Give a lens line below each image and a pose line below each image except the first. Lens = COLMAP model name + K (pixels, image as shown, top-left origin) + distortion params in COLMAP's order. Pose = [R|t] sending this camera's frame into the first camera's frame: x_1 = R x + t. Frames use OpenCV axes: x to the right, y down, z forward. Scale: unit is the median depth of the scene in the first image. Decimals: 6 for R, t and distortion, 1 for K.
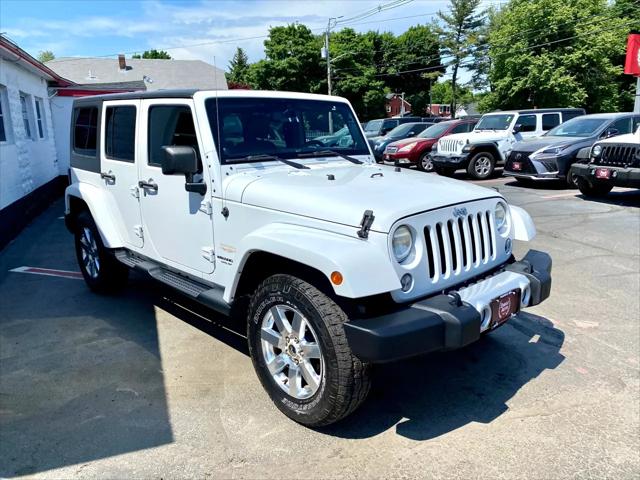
lens RADIAL K [[487.1, 0, 321.4], [0, 487.1, 245.4], [0, 0, 1]] dist [0.023354, -0.028155]
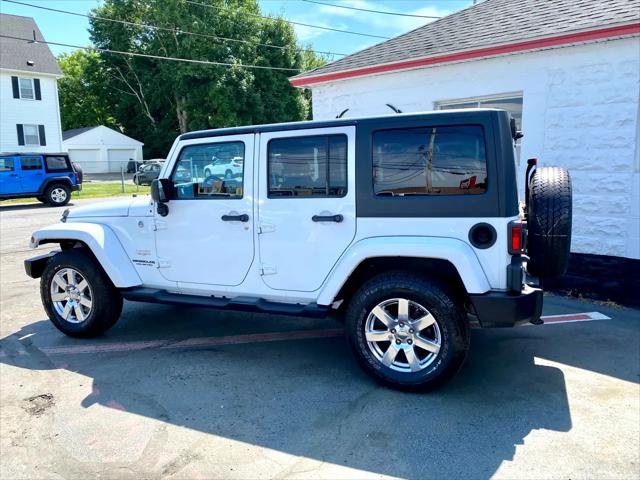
lens RADIAL K [[487.1, 0, 313.8], [0, 487.1, 237.8], [0, 0, 1]] dist [0.023354, -0.028155]
pose [[-0.913606, 0.095875, -0.395135, 0.203283], [-0.063299, 0.926416, 0.371142, -0.478364], [0.401642, 0.364089, -0.840311, 1.945886]]
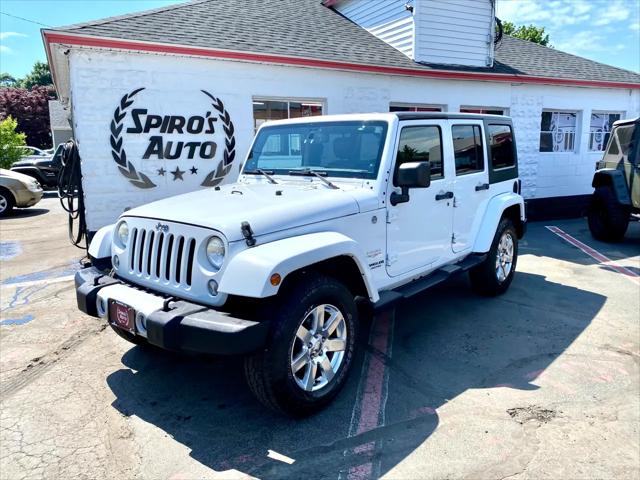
lens RADIAL K [[487.1, 0, 315.3], [0, 487.1, 238.4], [0, 0, 1]] dist [0.023354, -0.028155]
pose [[0.111379, 0.194220, -0.974614, 0.907924], [-0.224994, 0.960179, 0.165632, -0.197663], [0.967973, 0.200834, 0.150642, 0.761353]]
